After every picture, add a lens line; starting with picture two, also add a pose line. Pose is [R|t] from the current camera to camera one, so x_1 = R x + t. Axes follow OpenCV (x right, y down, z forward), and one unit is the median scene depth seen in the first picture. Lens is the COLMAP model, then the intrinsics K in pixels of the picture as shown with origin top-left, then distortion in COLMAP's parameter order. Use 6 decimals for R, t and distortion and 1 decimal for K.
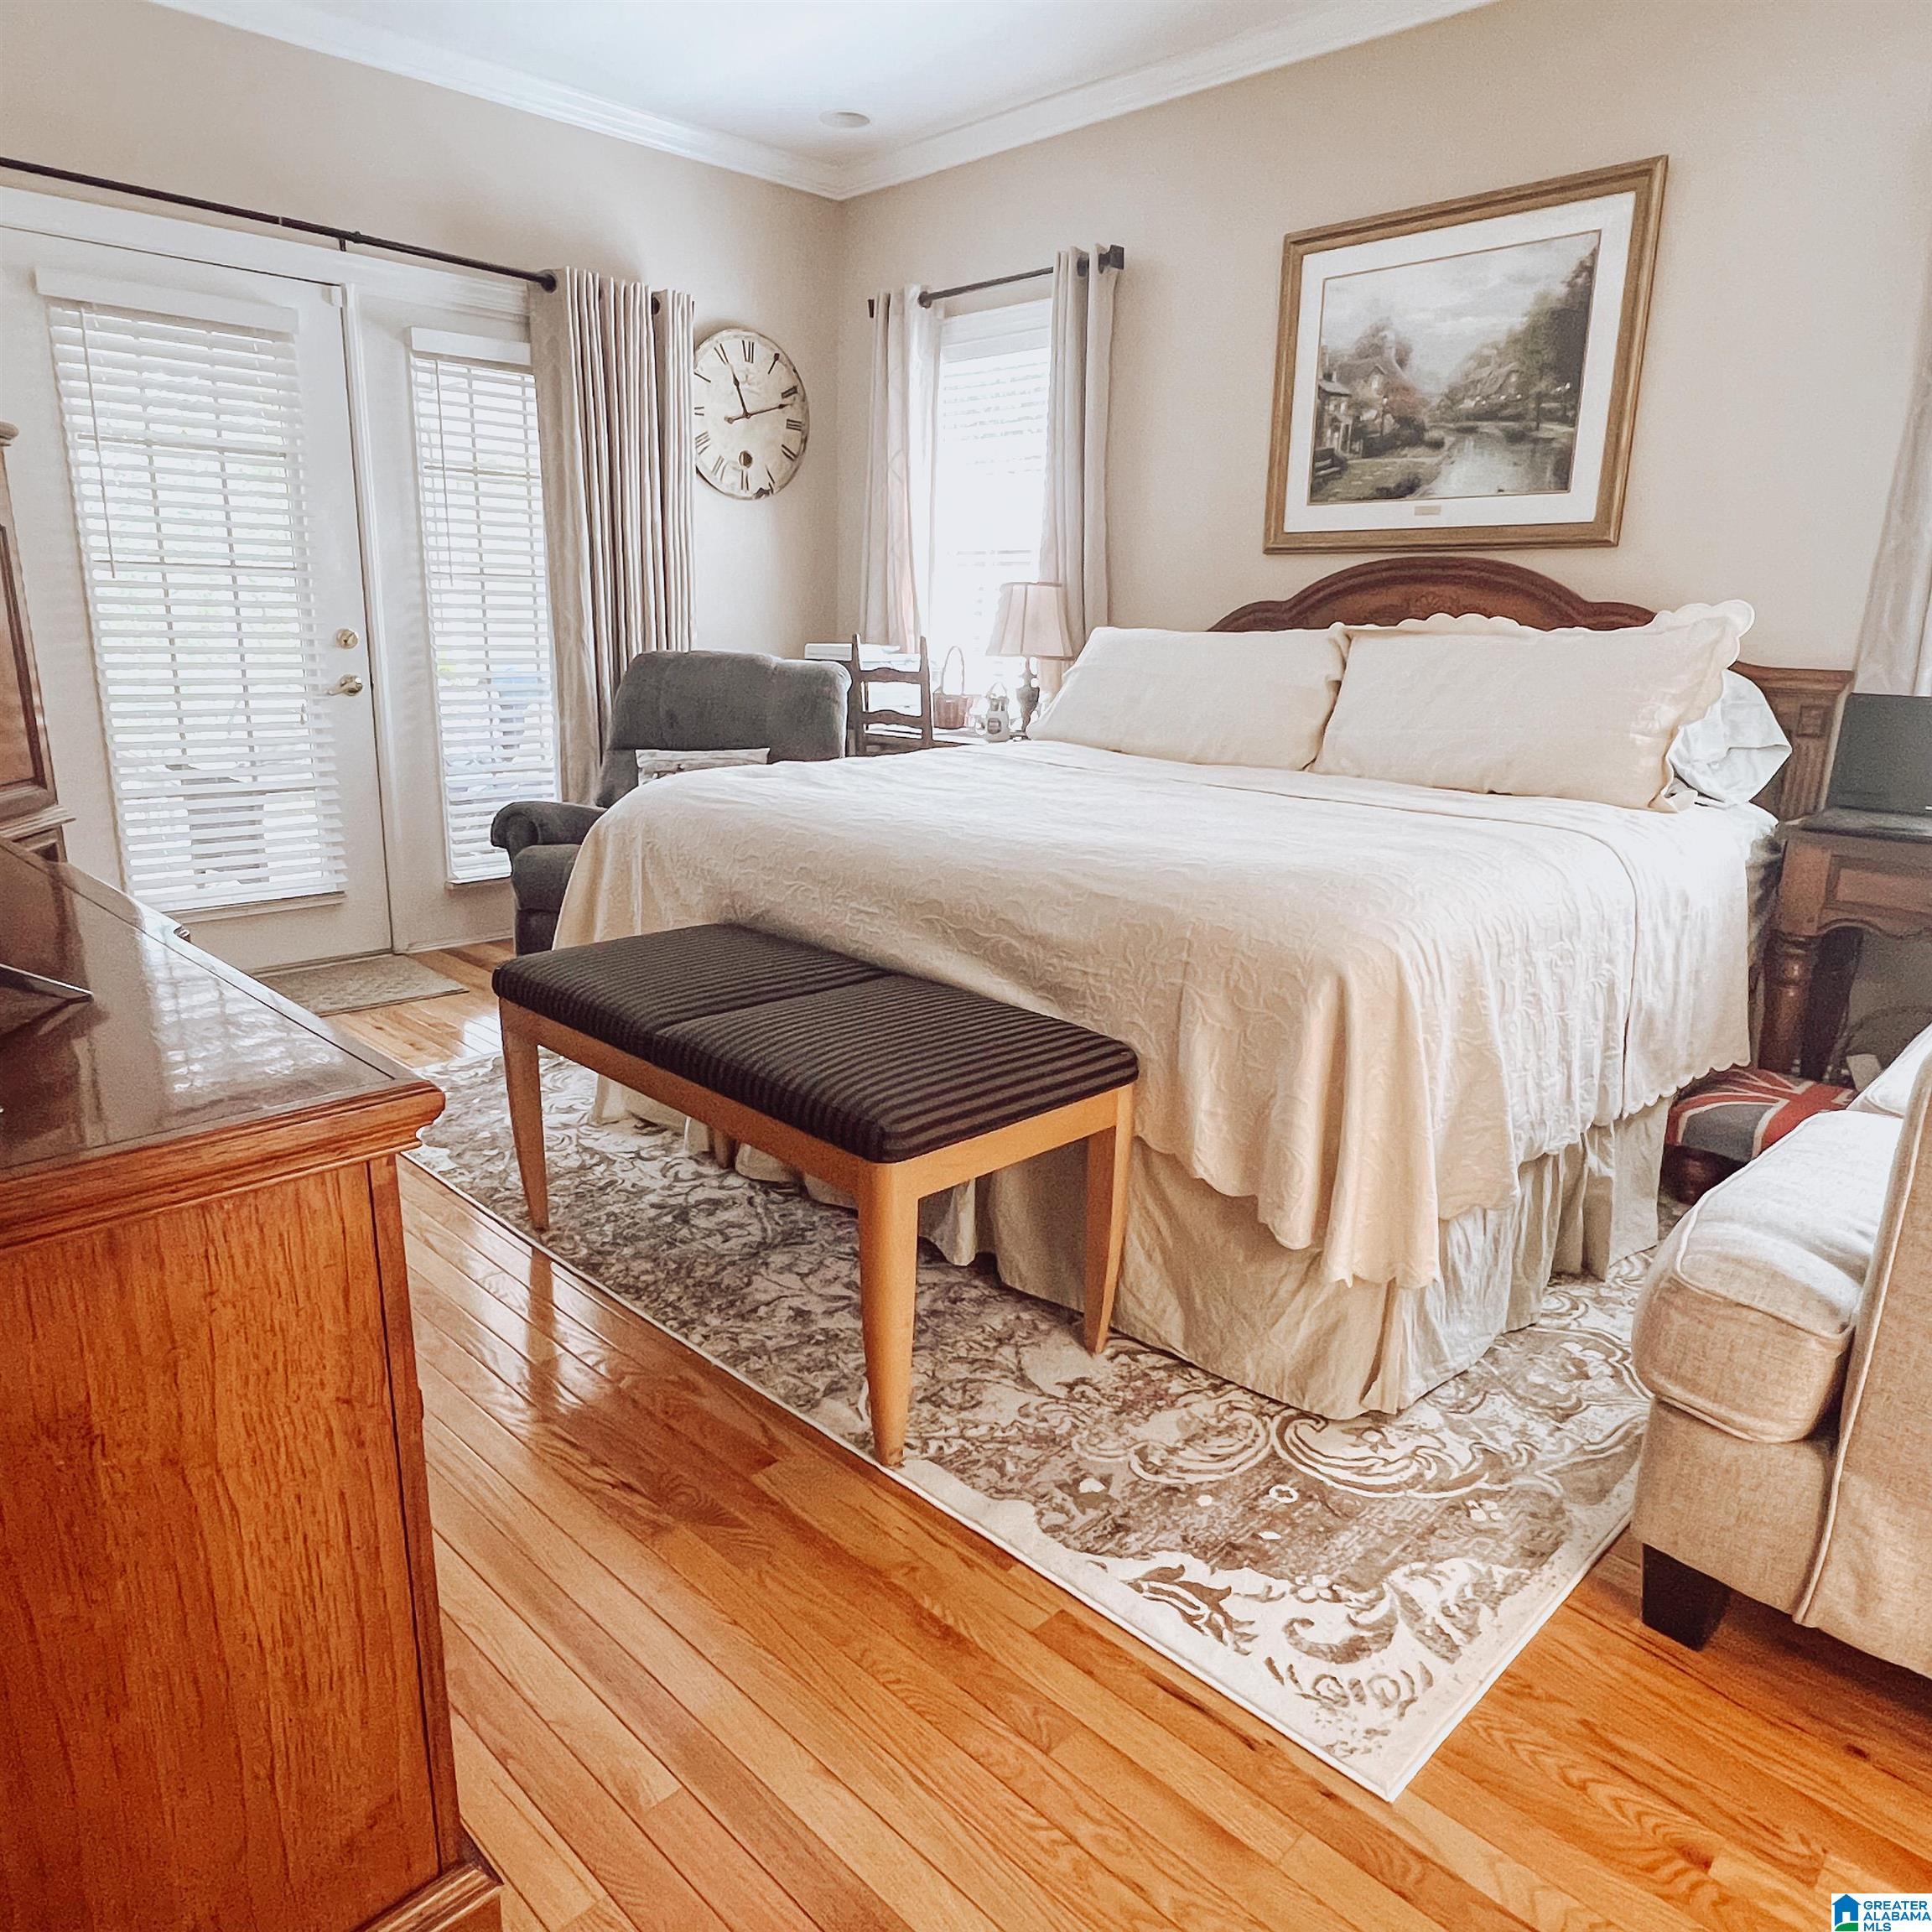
lens RADIAL K [[1366.2, 0, 997.0], [0, 1366.2, 970.4], [0, 0, 1]] dist [0.001164, -0.009054]
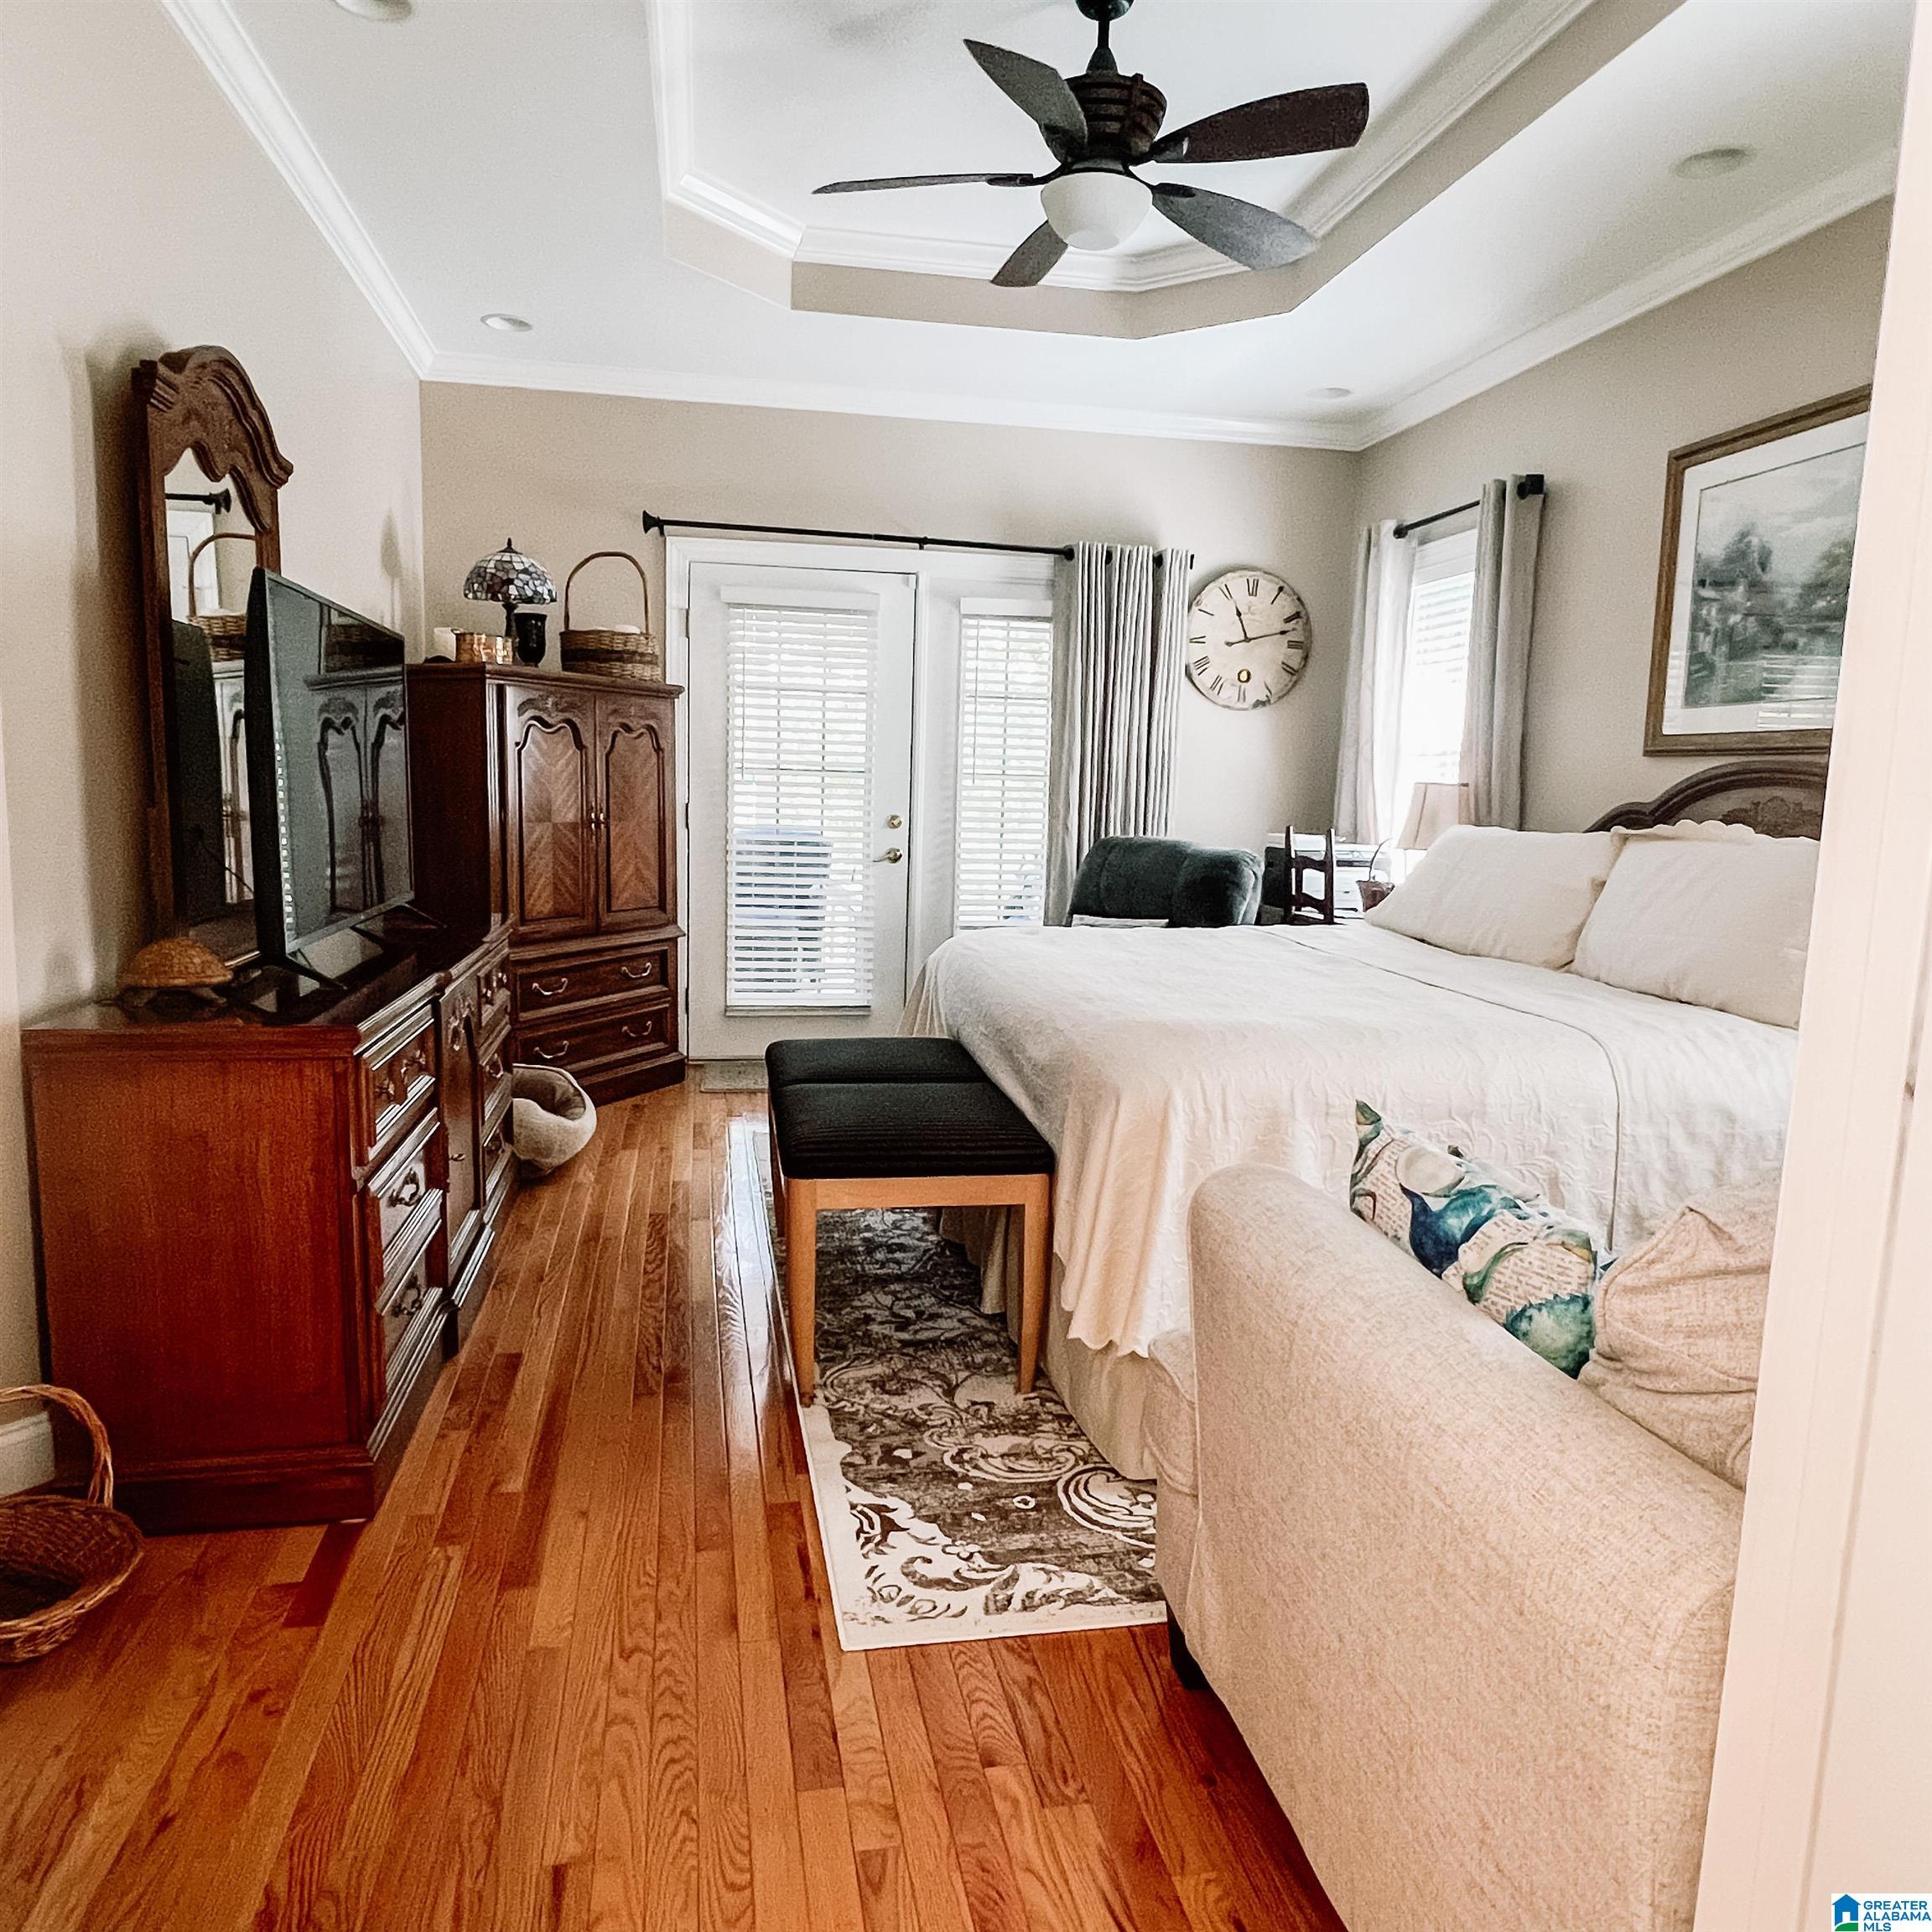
lens RADIAL K [[1383.0, 0, 961.4], [0, 1383.0, 967.6], [0, 0, 1]] dist [-0.006518, -0.003996]
pose [[0.822550, 0.078576, -0.563238, 0.386592], [-0.152484, 0.984616, -0.085327, 0.007033], [0.547869, 0.156070, 0.821877, -0.071965]]
